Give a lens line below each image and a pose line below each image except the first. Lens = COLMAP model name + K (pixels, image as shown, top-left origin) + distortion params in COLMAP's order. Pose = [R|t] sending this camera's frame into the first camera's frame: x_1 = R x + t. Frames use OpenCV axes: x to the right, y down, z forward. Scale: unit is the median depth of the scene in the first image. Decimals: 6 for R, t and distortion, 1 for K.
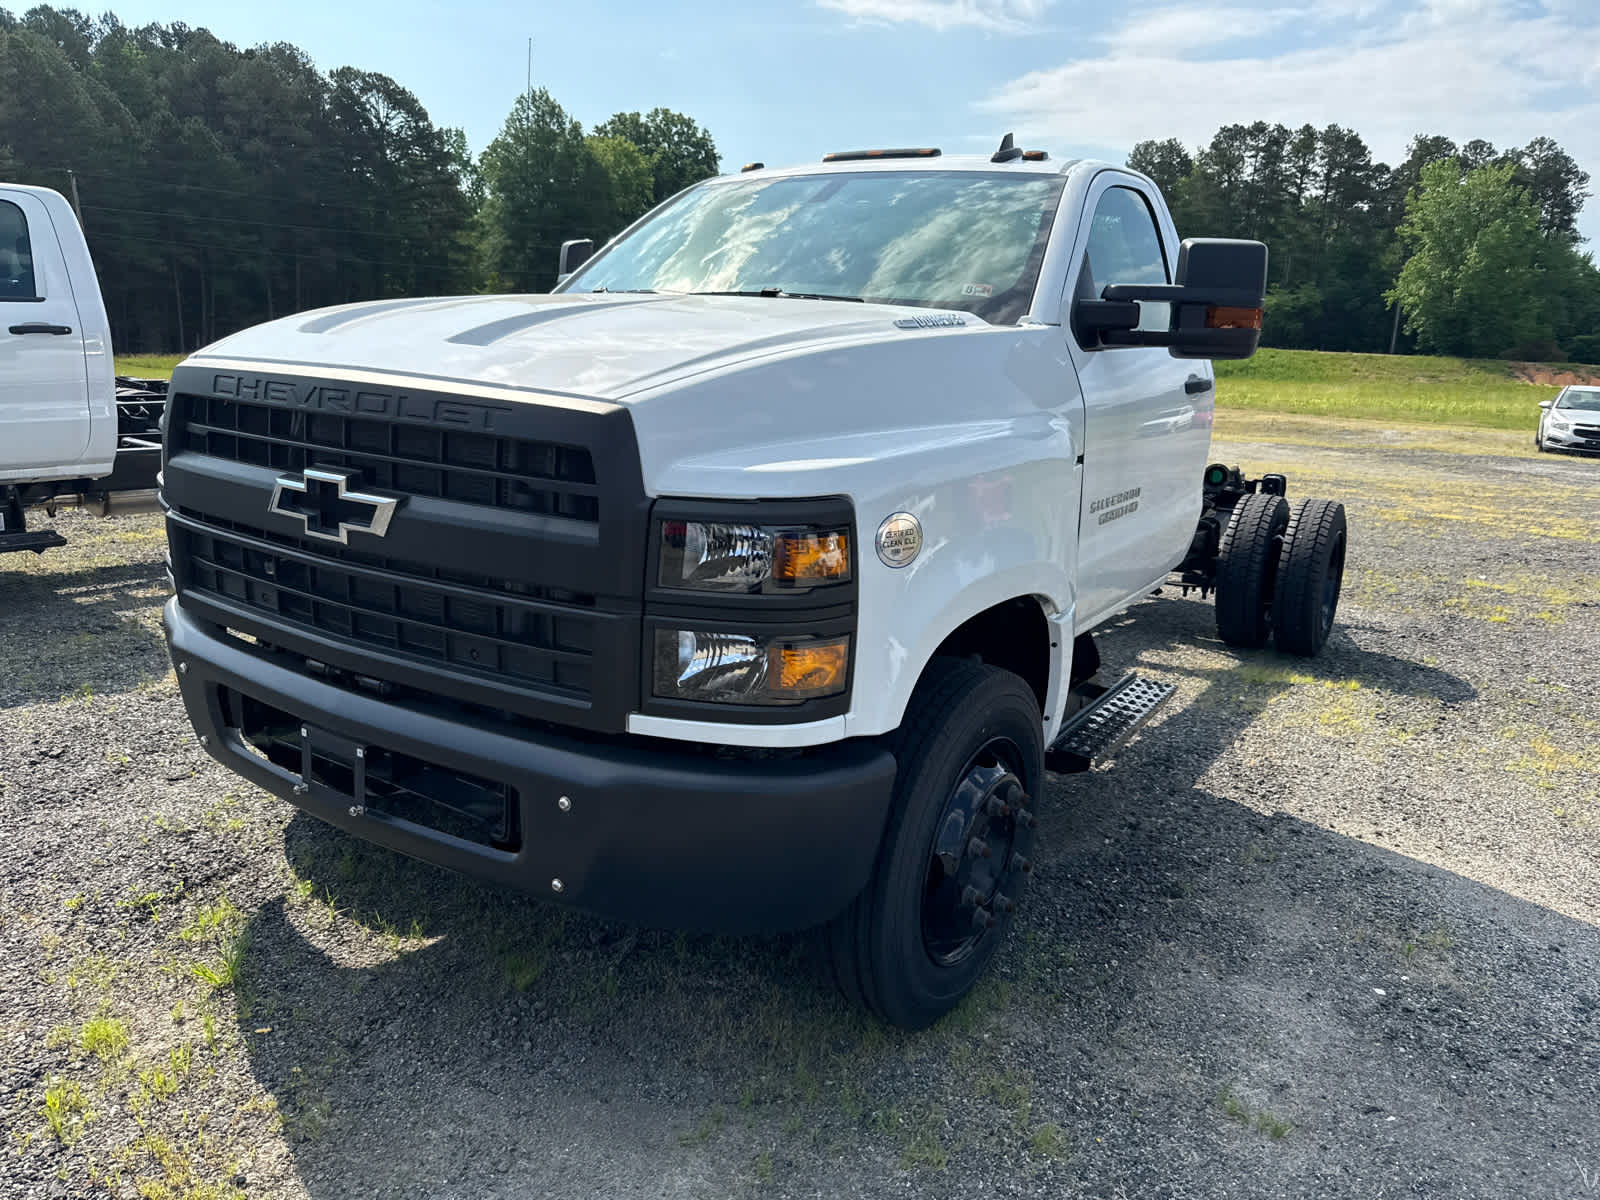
lens RADIAL K [[1160.2, 0, 800.0], [0, 1160.2, 600.0], [0, 0, 1]] dist [-0.002034, -0.000750]
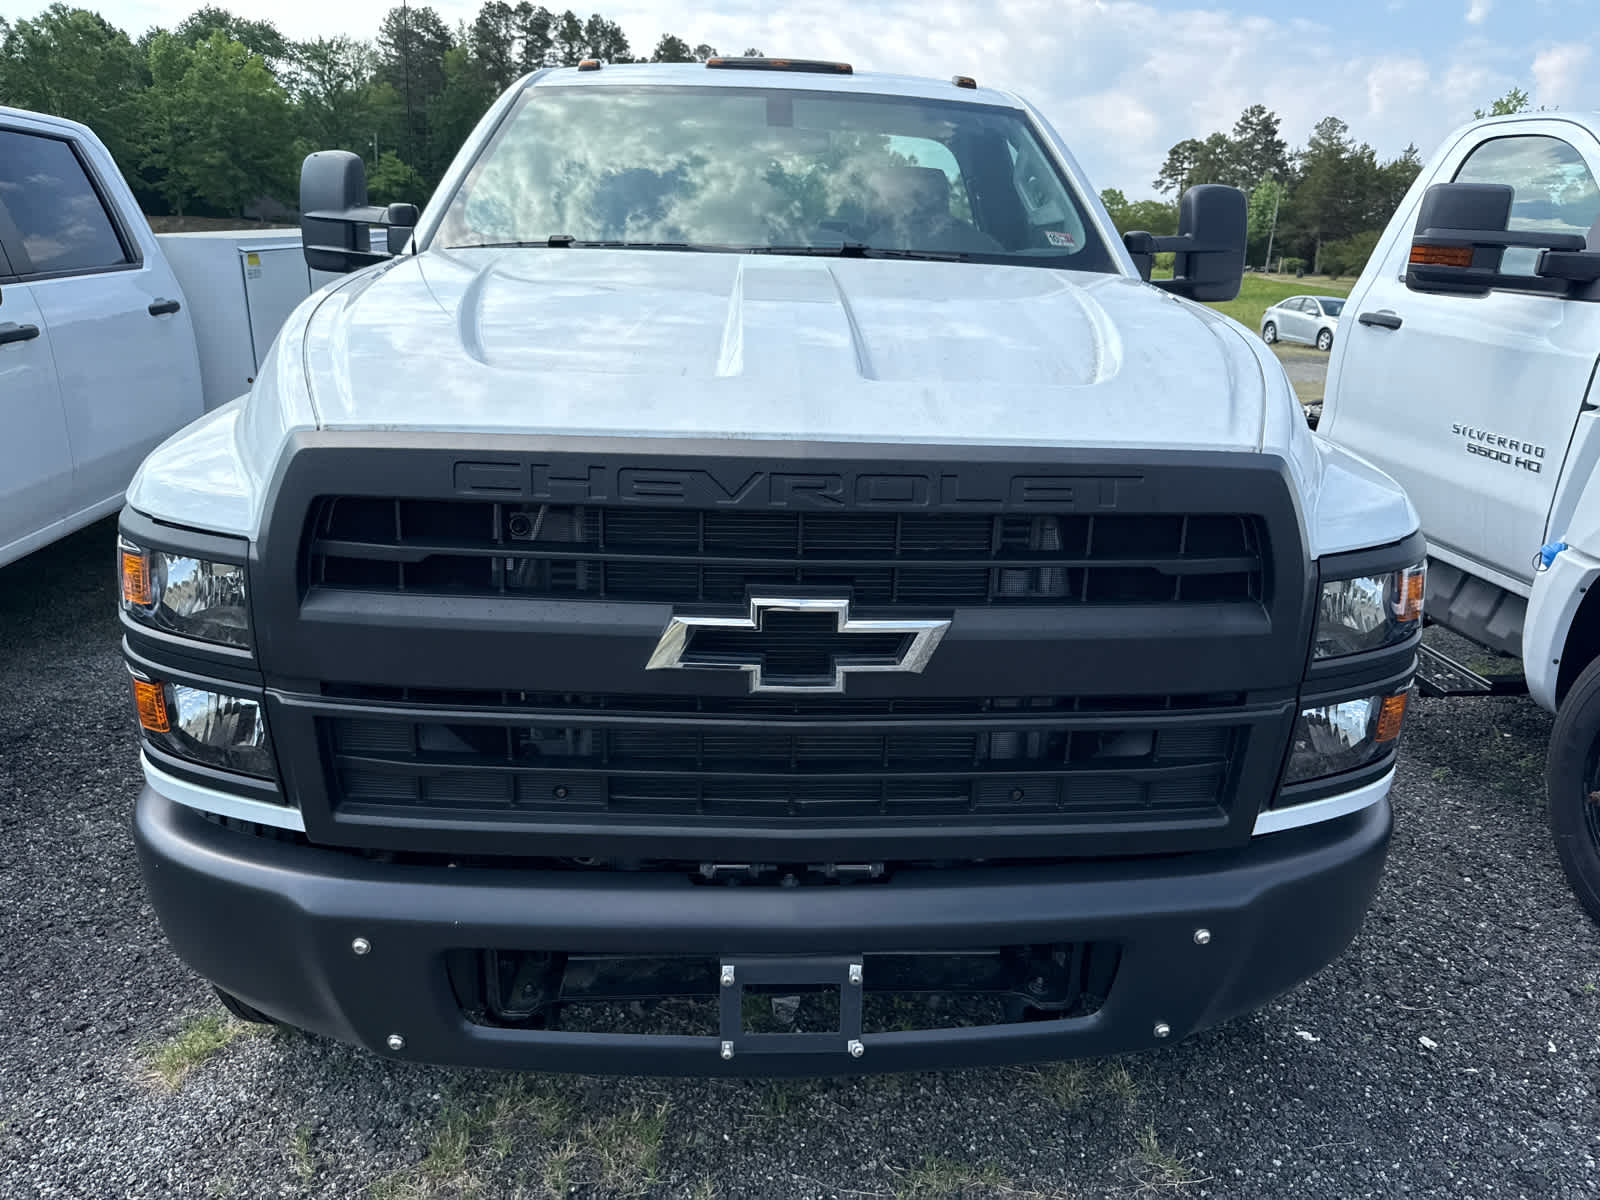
lens RADIAL K [[1180.8, 0, 779.6], [0, 1180.8, 564.0], [0, 0, 1]] dist [-0.012502, -0.008353]
pose [[0.816719, -0.184699, 0.546677, -0.646705], [0.150031, 0.982776, 0.107897, -0.167762], [-0.557190, -0.006103, 0.830363, 0.359183]]
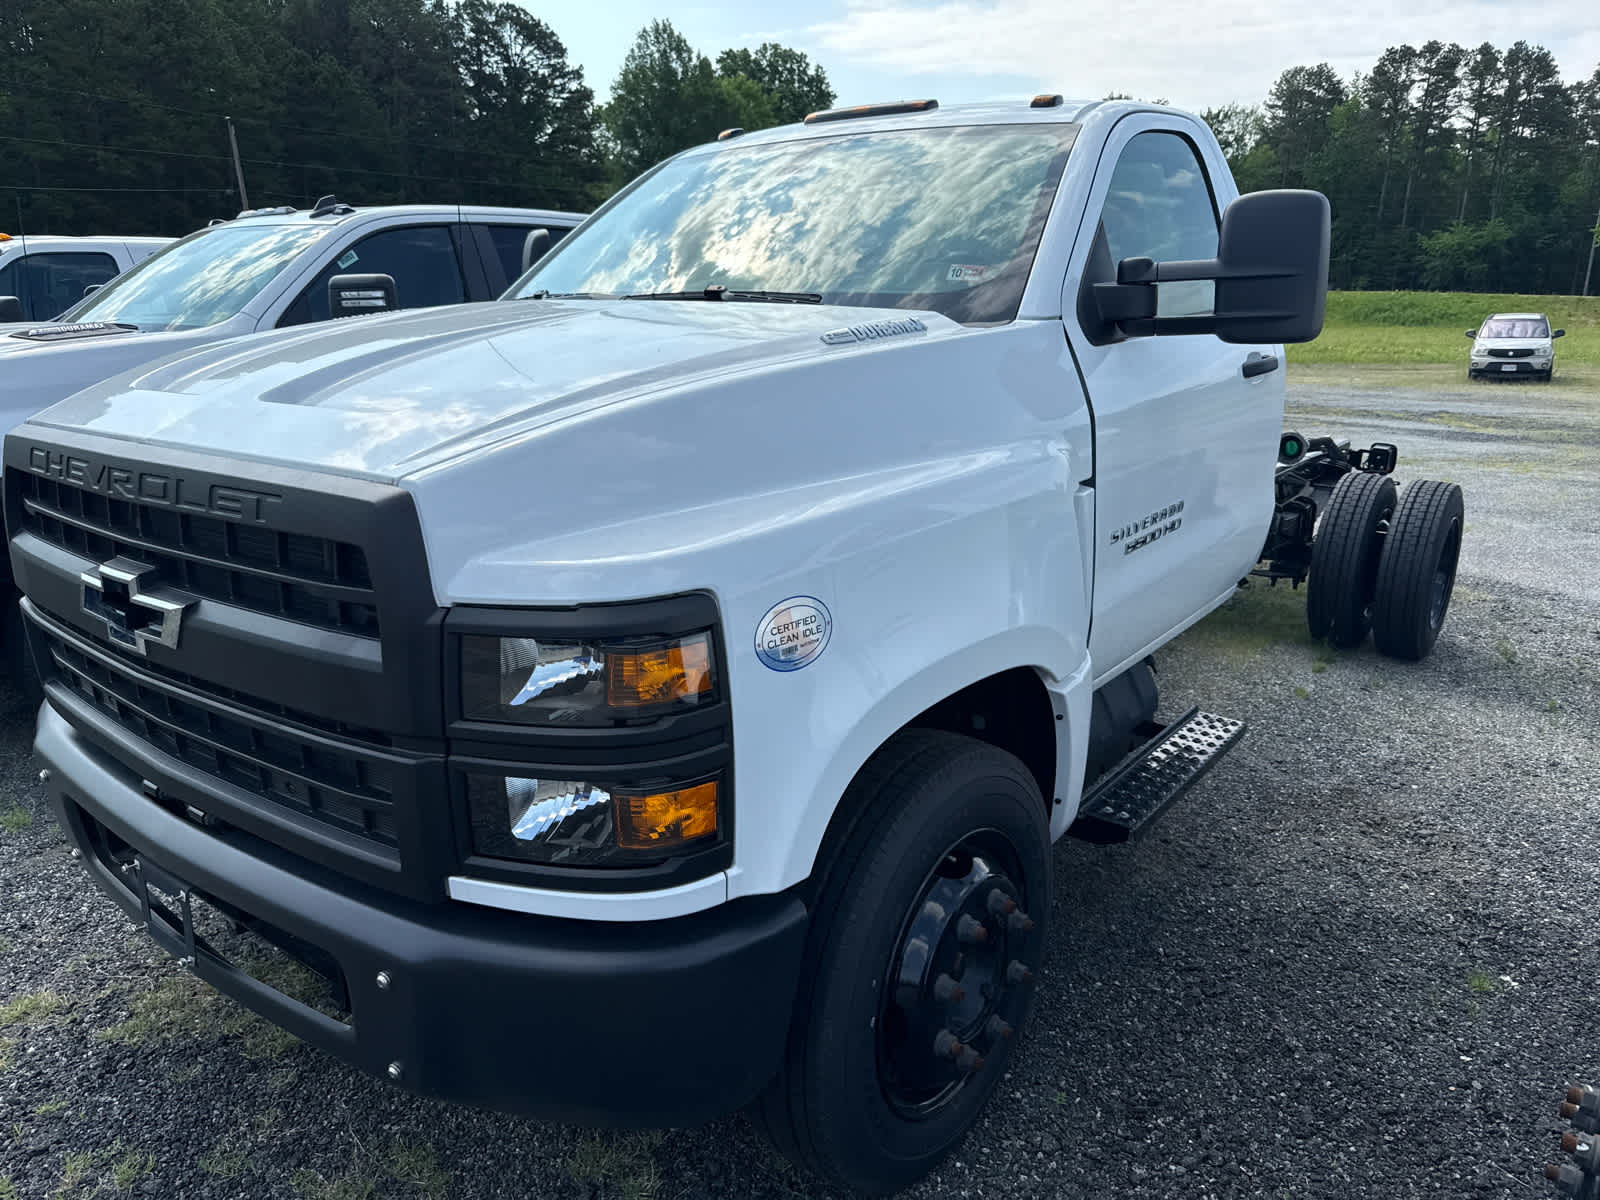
lens RADIAL K [[1113.0, 0, 787.1], [0, 1113.0, 609.6], [0, 0, 1]] dist [-0.001782, -0.008122]
pose [[0.991935, -0.033252, -0.122311, 0.133150], [0.038336, 0.998486, 0.039453, -0.077055], [0.120814, -0.043824, 0.991707, 0.217669]]
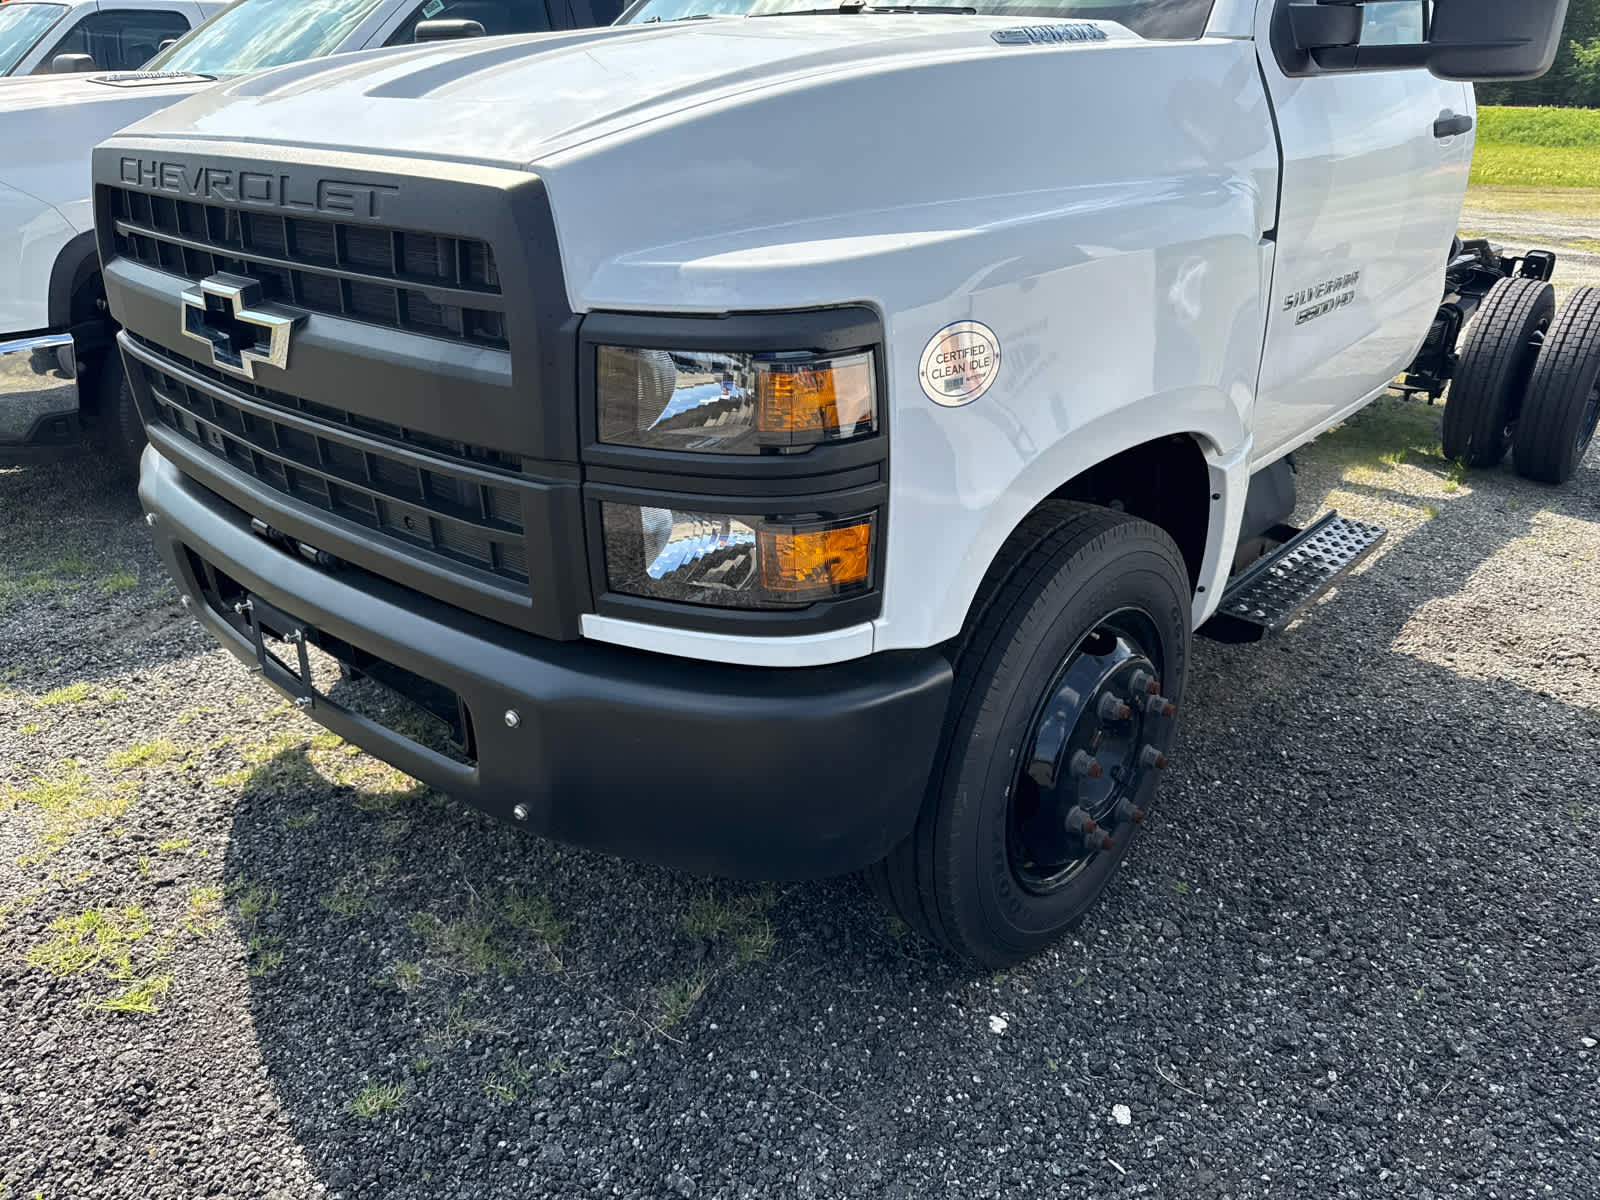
lens RADIAL K [[1111.5, 0, 800.0], [0, 1111.5, 600.0], [0, 0, 1]] dist [-0.003030, -0.006516]
pose [[0.984621, 0.025276, -0.172864, 0.084661], [0.006997, 0.982979, 0.183587, -0.029385], [0.174562, -0.181974, 0.967685, 0.256683]]
